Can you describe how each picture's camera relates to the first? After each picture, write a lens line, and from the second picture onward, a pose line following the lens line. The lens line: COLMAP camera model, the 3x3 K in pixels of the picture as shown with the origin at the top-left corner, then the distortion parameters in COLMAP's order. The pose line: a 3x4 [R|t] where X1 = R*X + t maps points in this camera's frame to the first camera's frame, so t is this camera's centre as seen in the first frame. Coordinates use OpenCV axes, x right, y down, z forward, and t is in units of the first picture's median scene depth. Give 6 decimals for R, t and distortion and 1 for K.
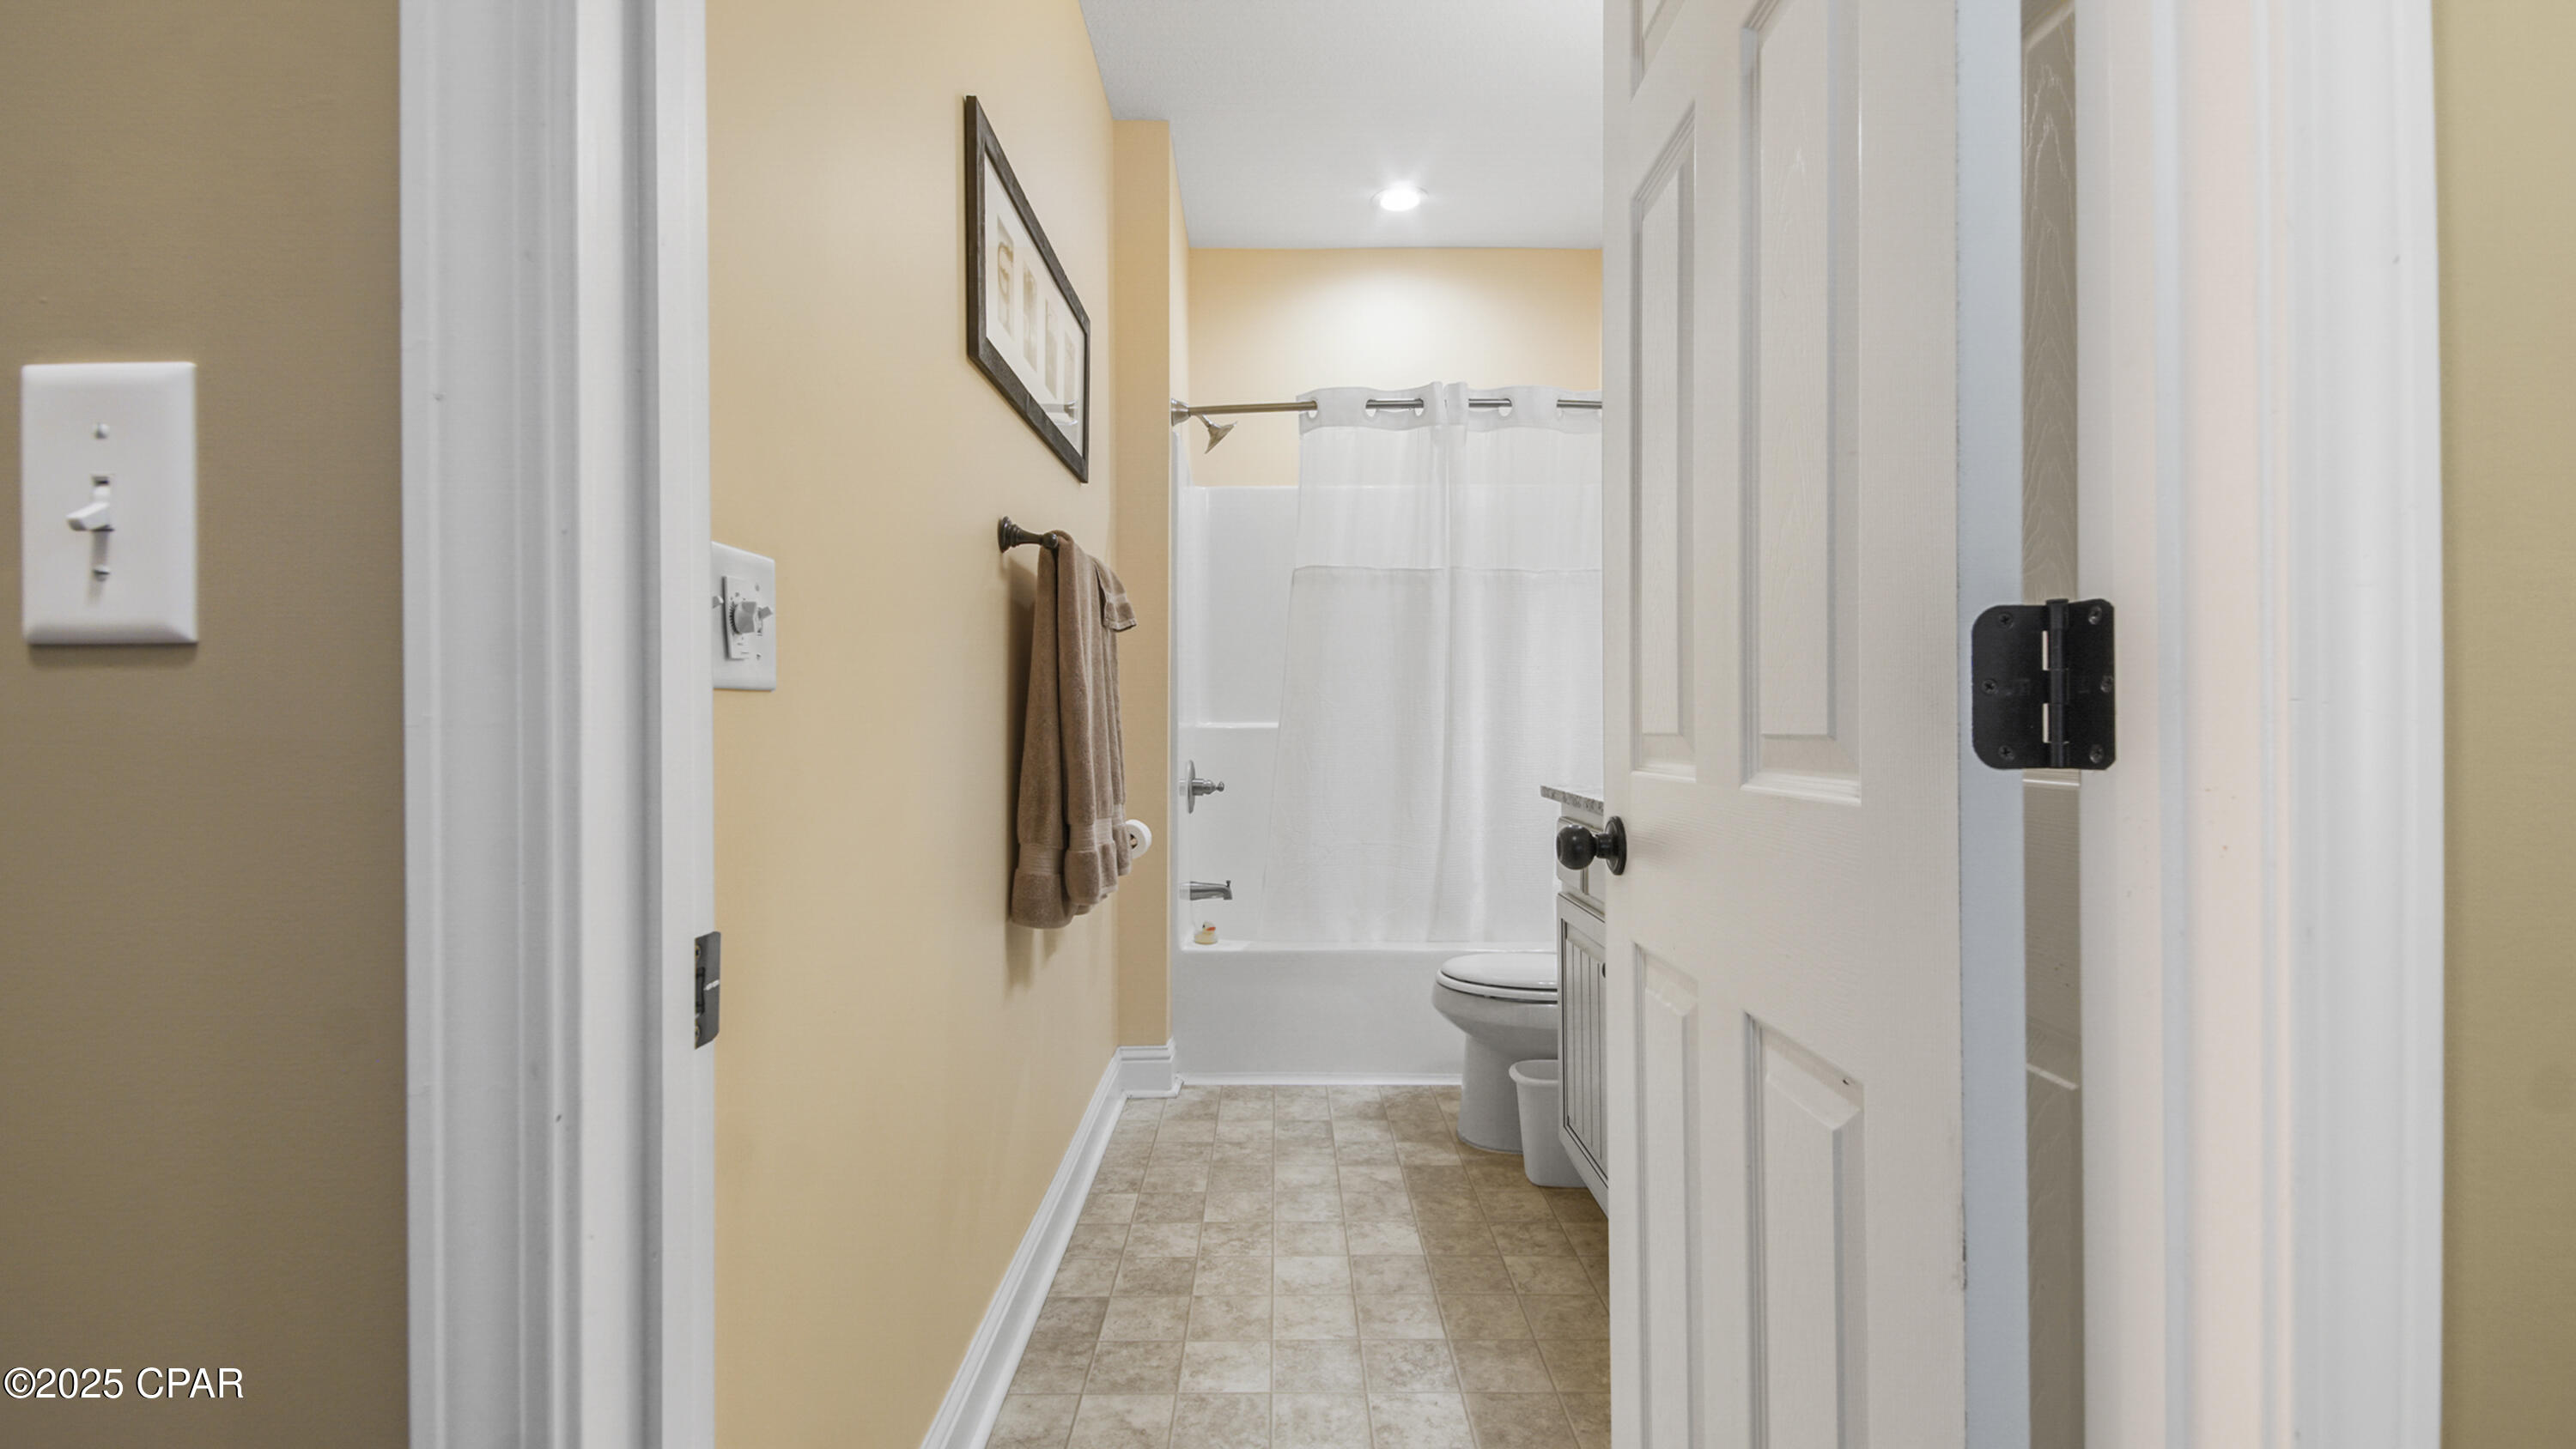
lens RADIAL K [[1147.4, 0, 1292.8], [0, 1147.4, 721.6], [0, 0, 1]] dist [0.027374, -0.008086]
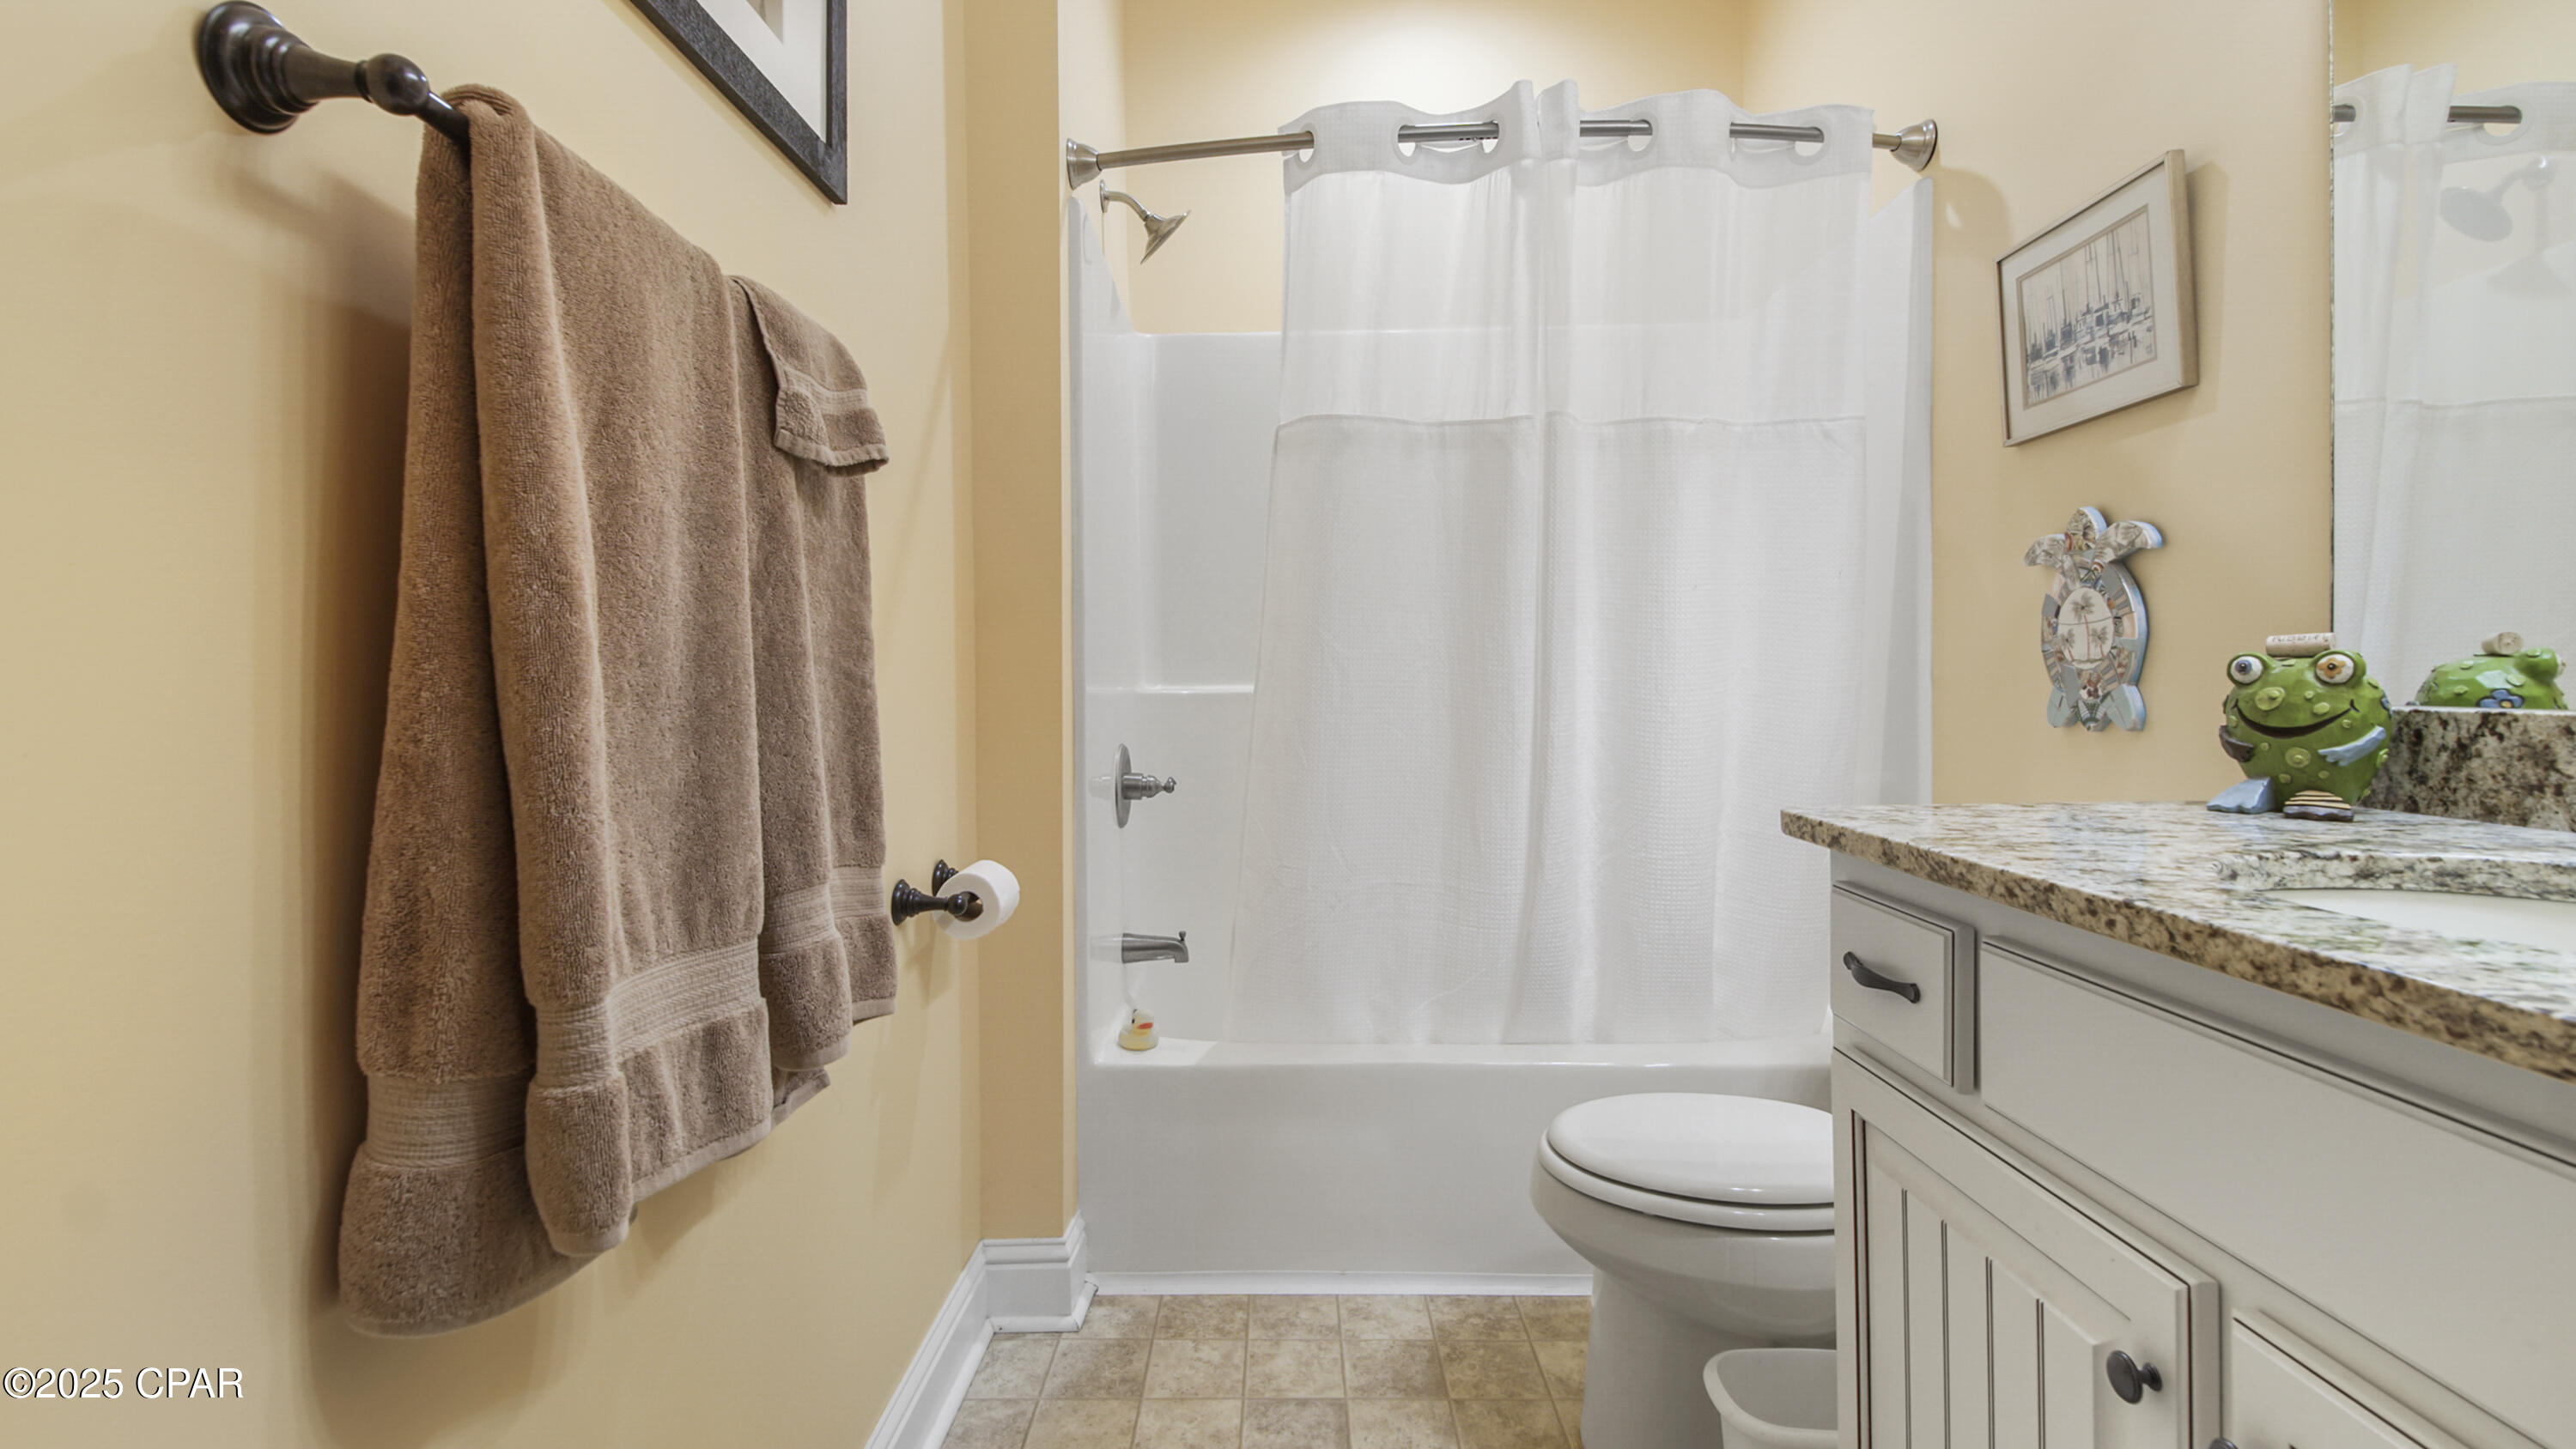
lens RADIAL K [[1147.4, 0, 1262.3], [0, 1147.4, 705.3], [0, 0, 1]] dist [0.027374, -0.008086]
pose [[0.999319, -0.006954, -0.036225, 0.014402], [0.007632, 0.999797, 0.018628, 0.000644], [0.036088, -0.018892, 0.999170, 0.414472]]
